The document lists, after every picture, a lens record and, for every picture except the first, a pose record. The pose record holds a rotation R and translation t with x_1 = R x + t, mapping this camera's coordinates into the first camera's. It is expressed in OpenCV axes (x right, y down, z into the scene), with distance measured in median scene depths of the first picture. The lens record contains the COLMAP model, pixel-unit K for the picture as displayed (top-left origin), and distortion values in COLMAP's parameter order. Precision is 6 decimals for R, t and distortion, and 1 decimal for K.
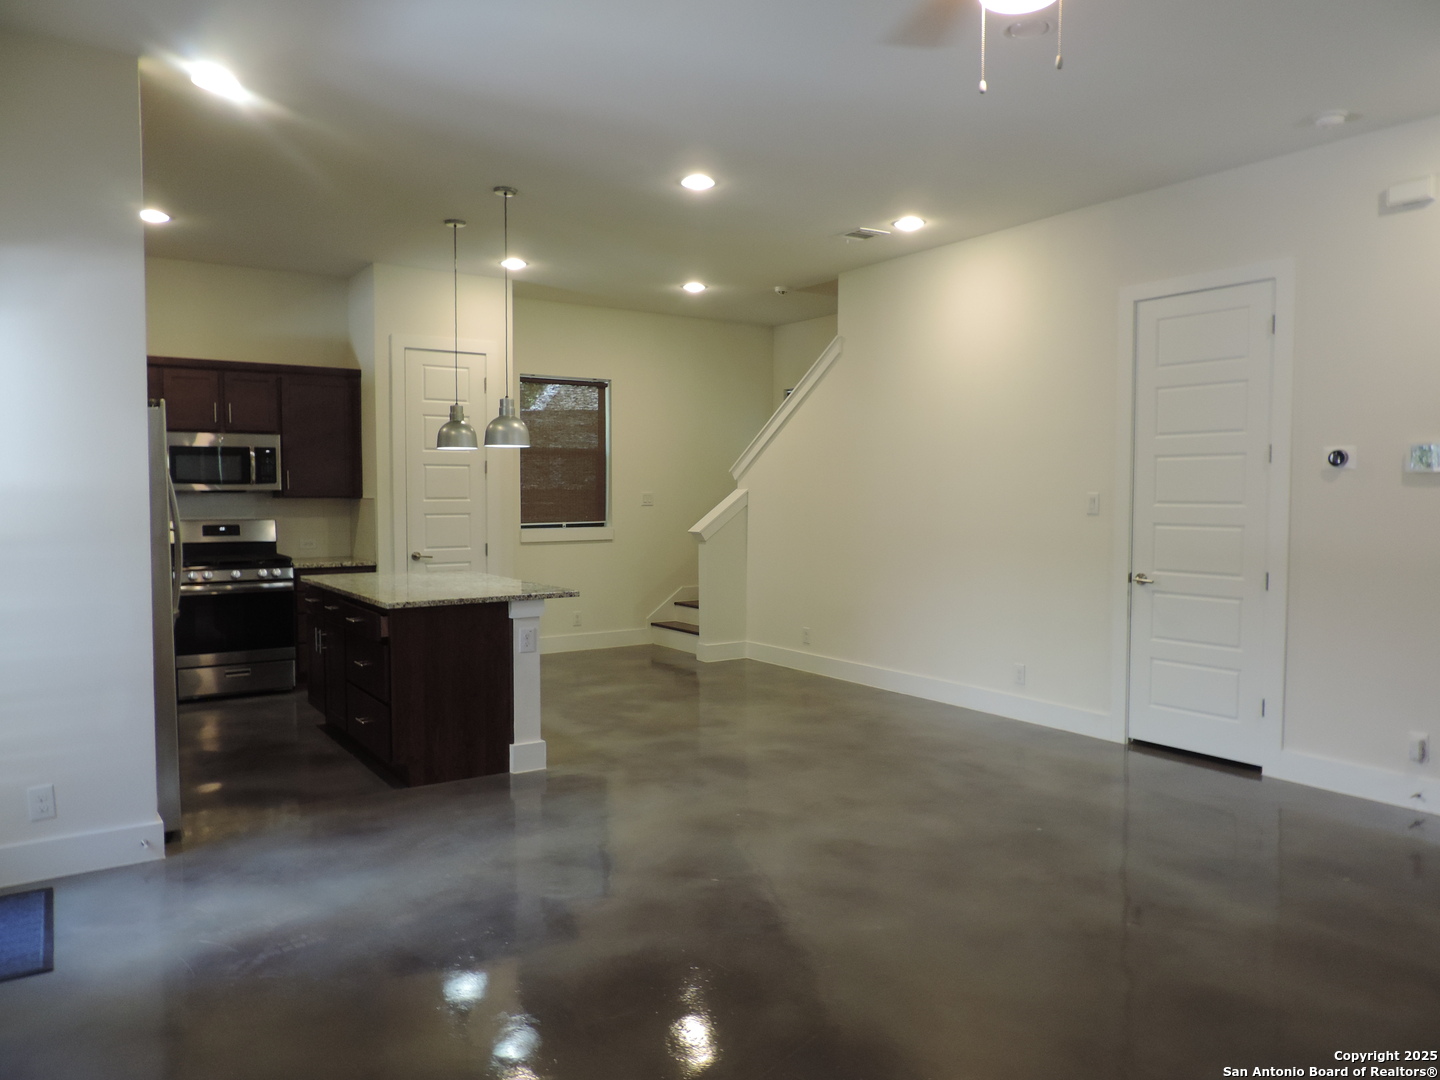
lens RADIAL K [[1031.5, 0, 720.5], [0, 1031.5, 555.5], [0, 0, 1]] dist [0.041038, 0.001723]
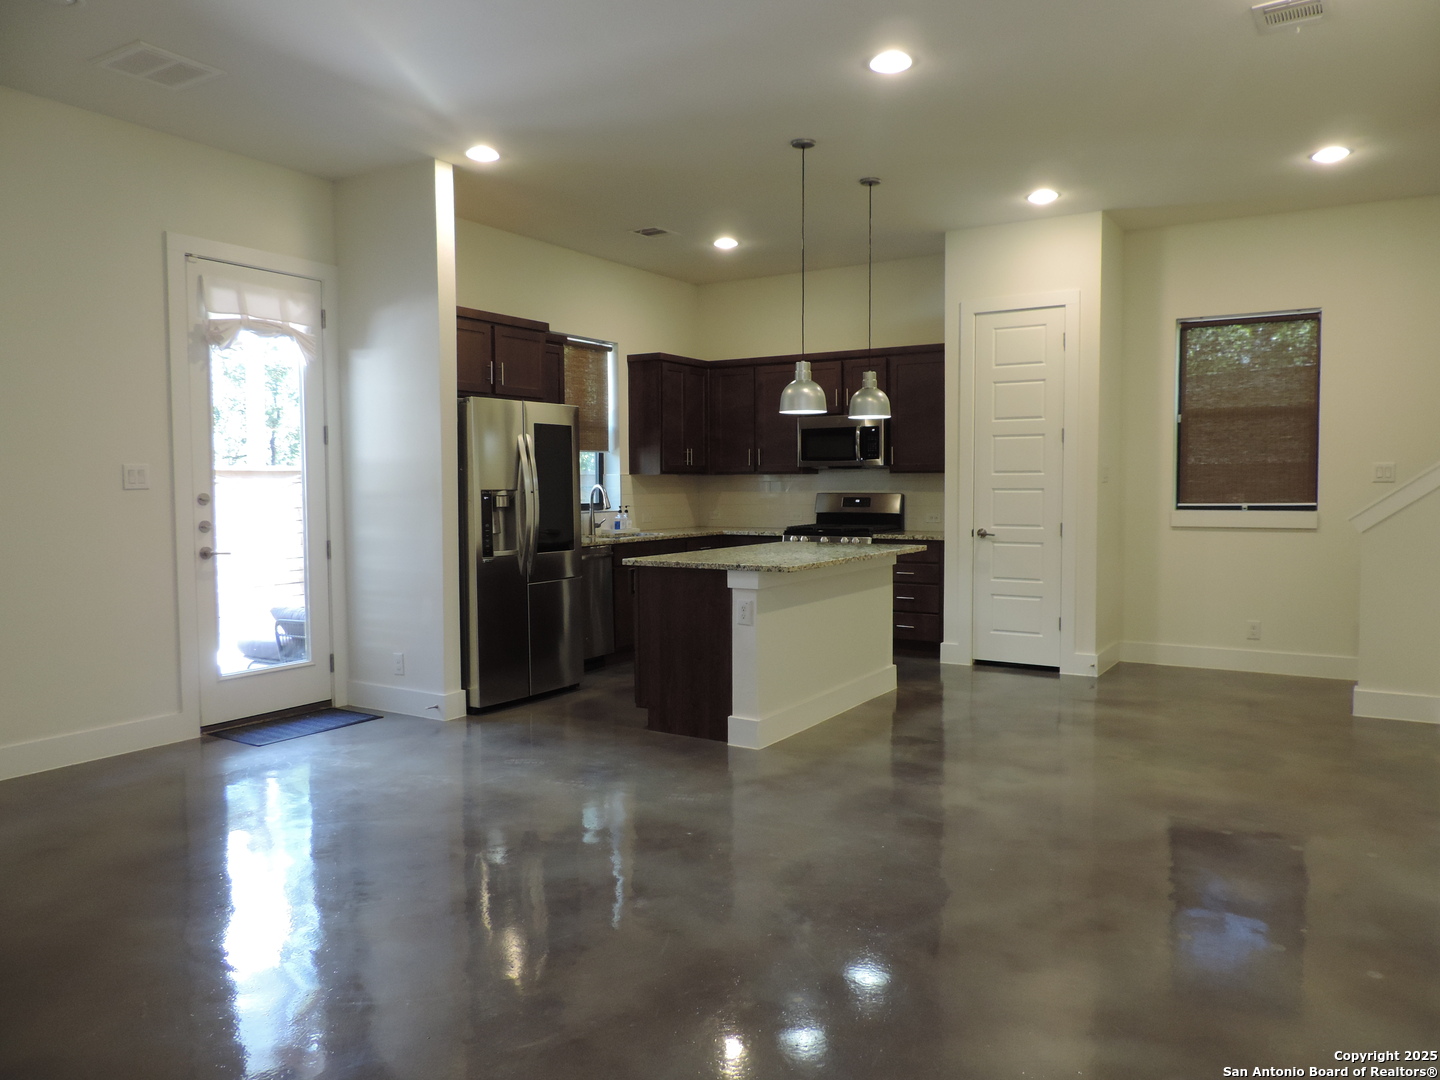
lens RADIAL K [[1043.4, 0, 724.1], [0, 1043.4, 535.6], [0, 0, 1]] dist [-0.005780, 0.004695]
pose [[0.422426, 0.045942, -0.905232, 0.478757], [-0.052333, 0.998285, 0.026244, -0.010107], [0.904885, 0.036287, 0.424106, 0.392297]]
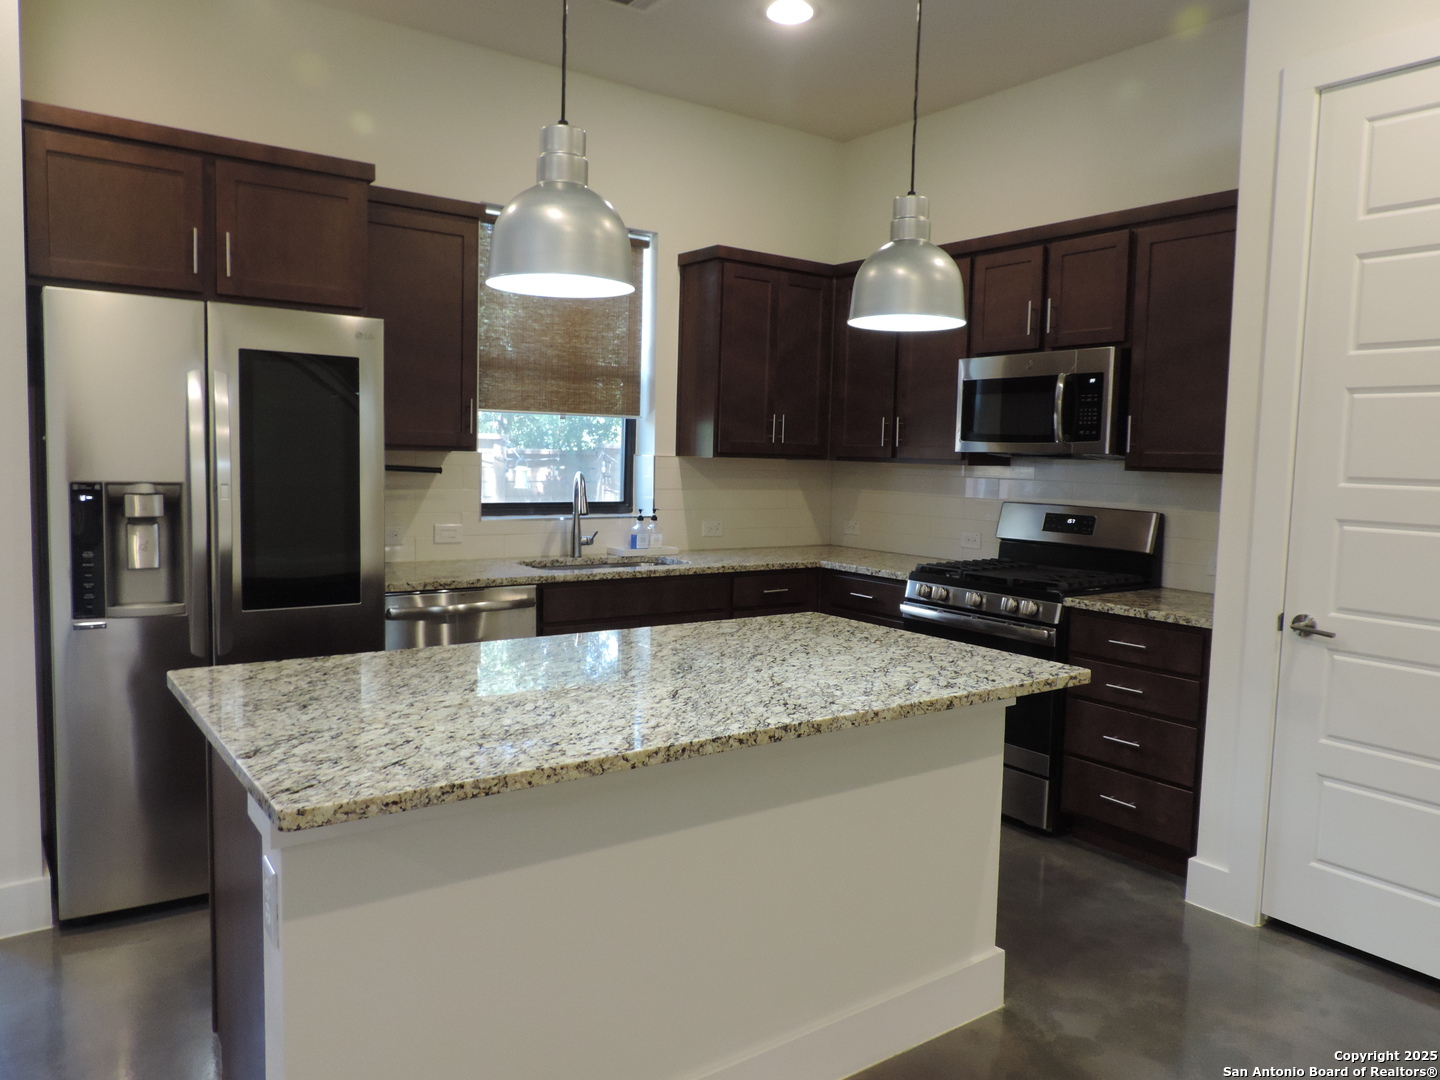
lens RADIAL K [[1043.4, 0, 724.1], [0, 1043.4, 535.6], [0, 0, 1]] dist [-0.005780, 0.004695]
pose [[0.048103, 0.082300, -0.995446, 0.088080], [-0.089138, 0.992977, 0.077788, -0.045291], [0.994857, 0.084990, 0.055101, 0.773480]]
